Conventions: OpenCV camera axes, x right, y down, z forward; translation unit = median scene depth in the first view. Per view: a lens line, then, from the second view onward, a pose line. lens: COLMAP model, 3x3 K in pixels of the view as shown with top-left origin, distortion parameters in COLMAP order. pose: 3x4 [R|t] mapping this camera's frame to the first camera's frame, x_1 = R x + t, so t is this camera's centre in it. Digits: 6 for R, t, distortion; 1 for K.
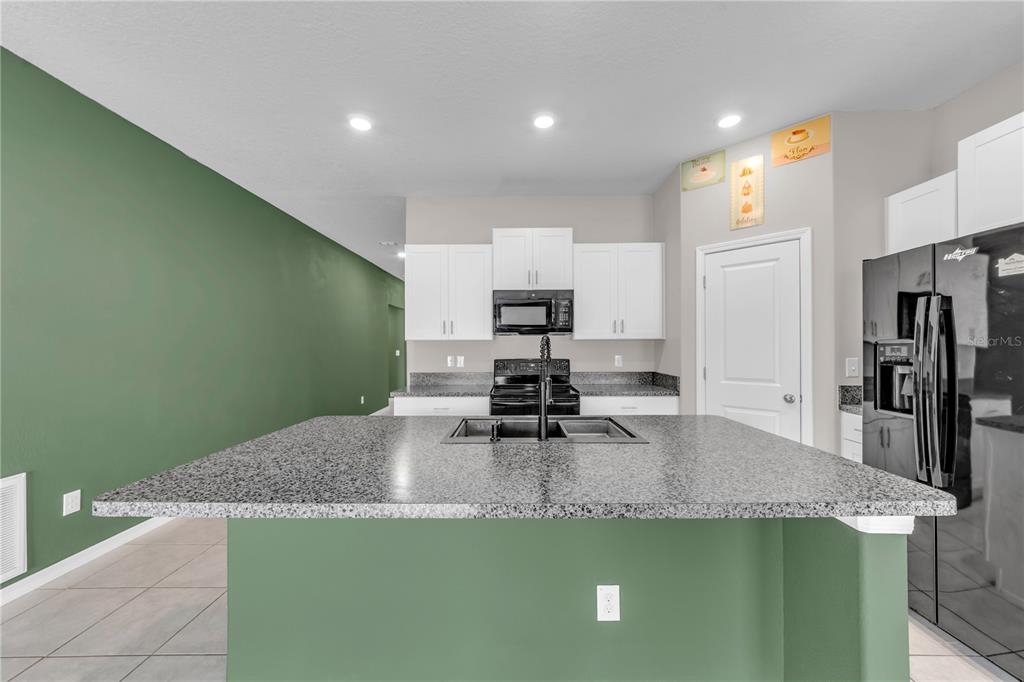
lens RADIAL K [[367.7, 0, 508.5], [0, 367.7, 345.8], [0, 0, 1]] dist [0.000670, -0.000106]
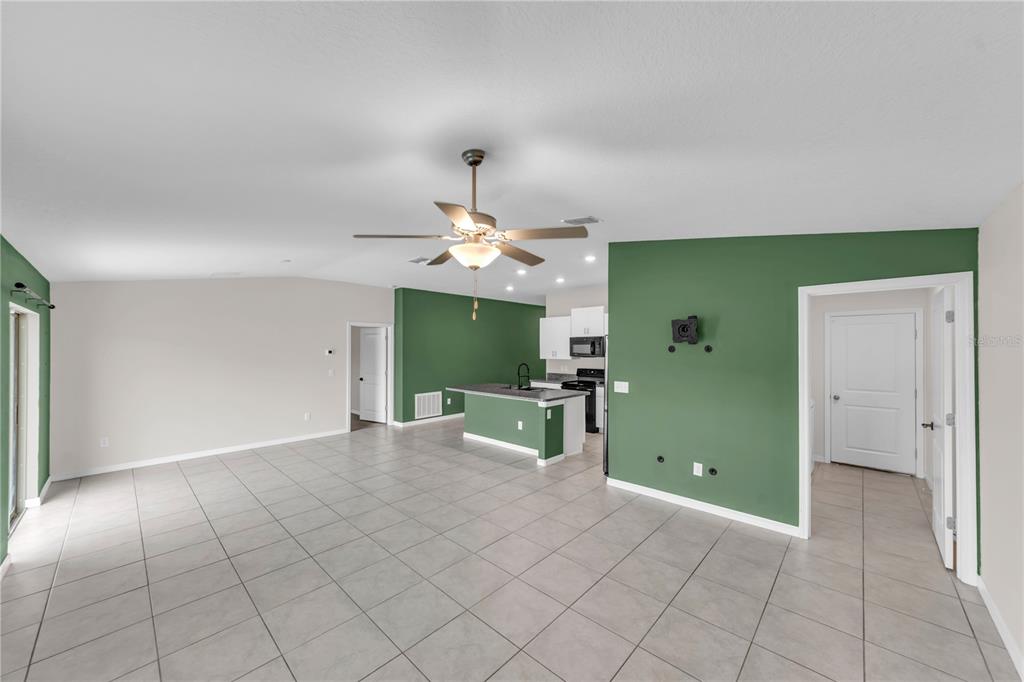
lens RADIAL K [[376.6, 0, 520.8], [0, 376.6, 360.3], [0, 0, 1]] dist [0.001599, 0.000083]
pose [[0.749038, 0.024961, -0.662057, 1.366968], [0.001385, 0.999229, 0.039239, -0.112121], [0.662526, -0.030308, 0.748426, -0.997977]]
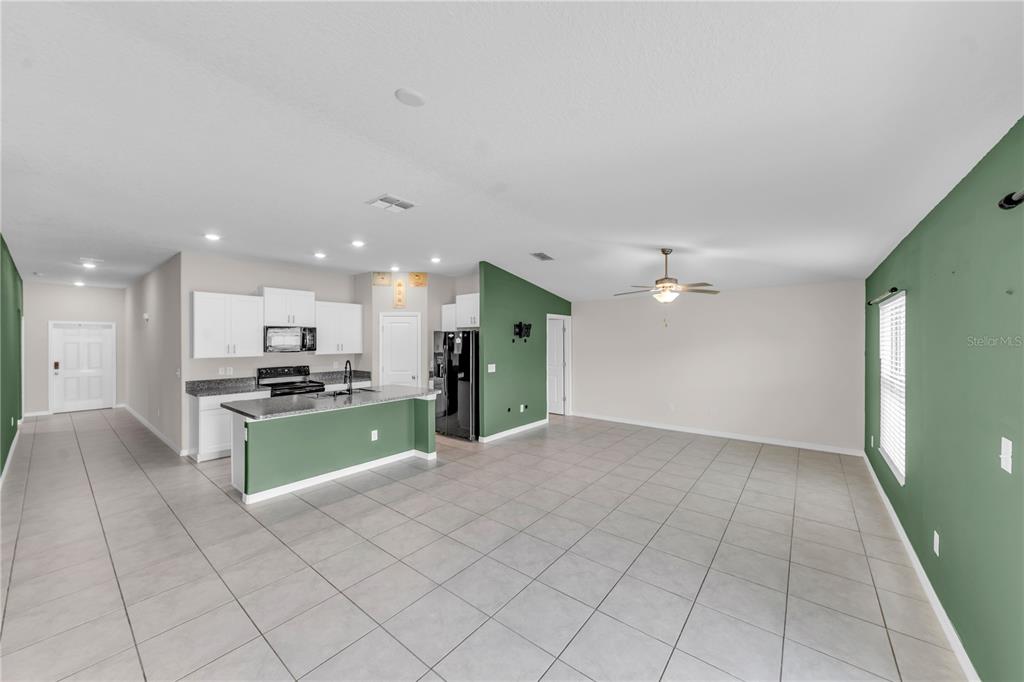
lens RADIAL K [[367.7, 0, 508.5], [0, 367.7, 345.8], [0, 0, 1]] dist [0.000670, -0.000106]
pose [[0.605703, -0.005548, 0.795671, -0.756440], [-0.003850, 0.999944, 0.009904, -0.091498], [-0.795681, -0.009062, 0.605647, -0.928031]]
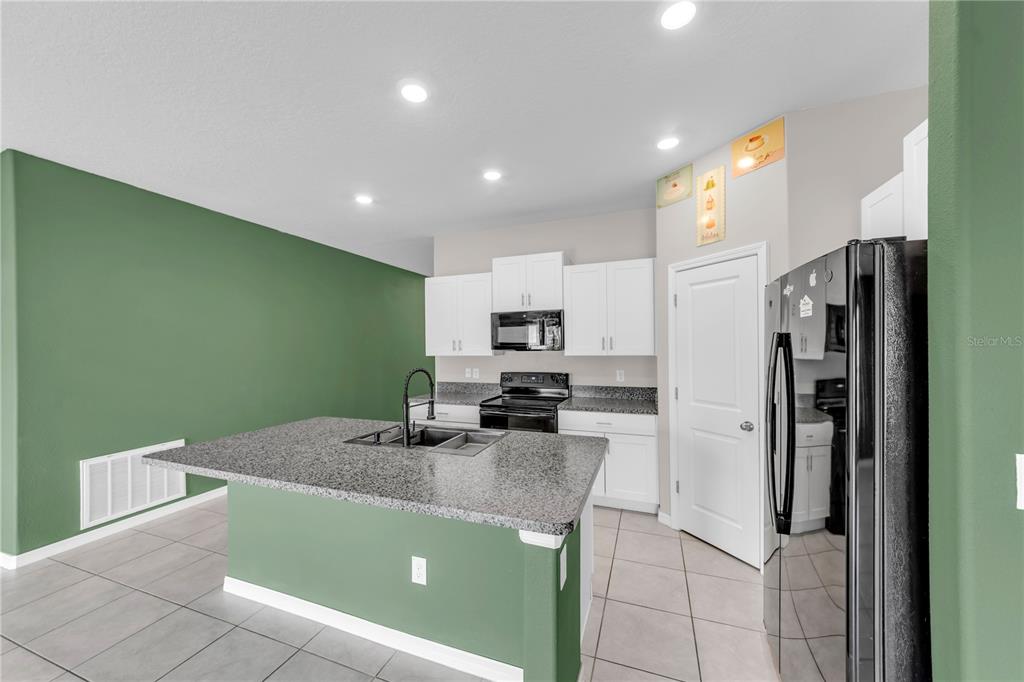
lens RADIAL K [[367.7, 0, 508.5], [0, 367.7, 345.8], [0, 0, 1]] dist [0.000670, -0.000106]
pose [[0.941341, -0.002882, -0.337444, 0.431158], [0.003711, 0.999991, 0.001812, -0.054358], [0.337436, -0.002958, 0.941344, -0.067590]]
